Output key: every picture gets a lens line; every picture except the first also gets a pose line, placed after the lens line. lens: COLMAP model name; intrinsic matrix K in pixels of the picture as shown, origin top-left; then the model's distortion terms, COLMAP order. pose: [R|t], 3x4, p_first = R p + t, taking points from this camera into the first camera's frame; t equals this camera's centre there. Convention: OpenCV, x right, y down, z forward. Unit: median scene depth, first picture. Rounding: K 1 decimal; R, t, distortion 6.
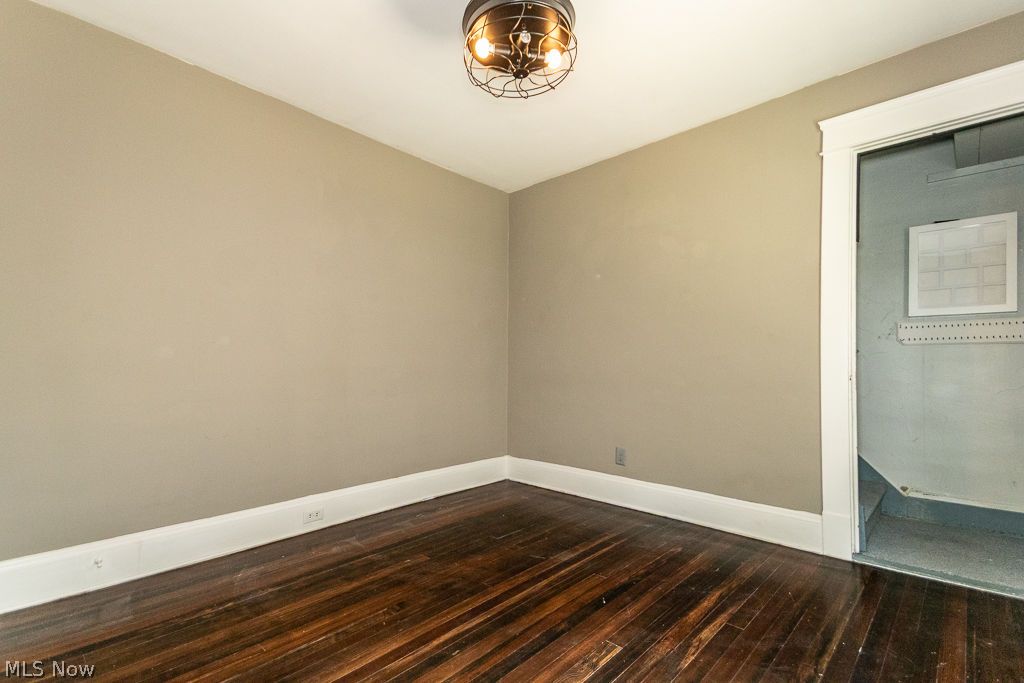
lens RADIAL K [[472.2, 0, 506.0], [0, 472.2, 363.0], [0, 0, 1]] dist [0.045112, -0.007767]
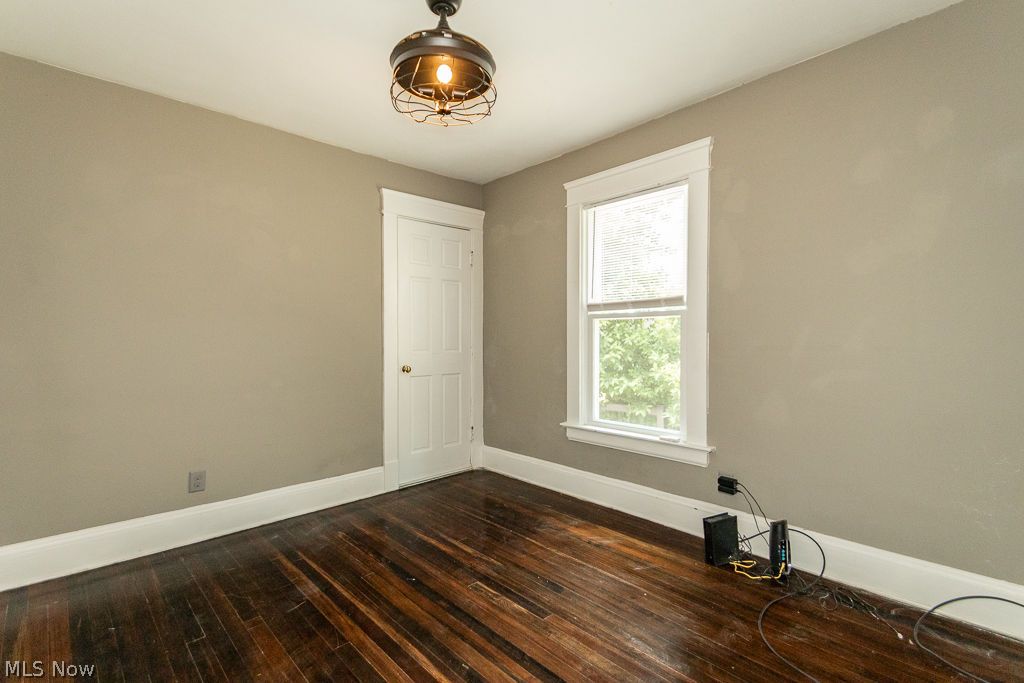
lens RADIAL K [[472.2, 0, 514.4], [0, 472.2, 340.9], [0, 0, 1]] dist [0.045112, -0.007767]
pose [[0.063873, -0.014911, 0.997847, -0.905726], [-0.002419, 0.999883, 0.015097, -0.096982], [-0.997955, -0.003378, 0.063830, 0.661312]]
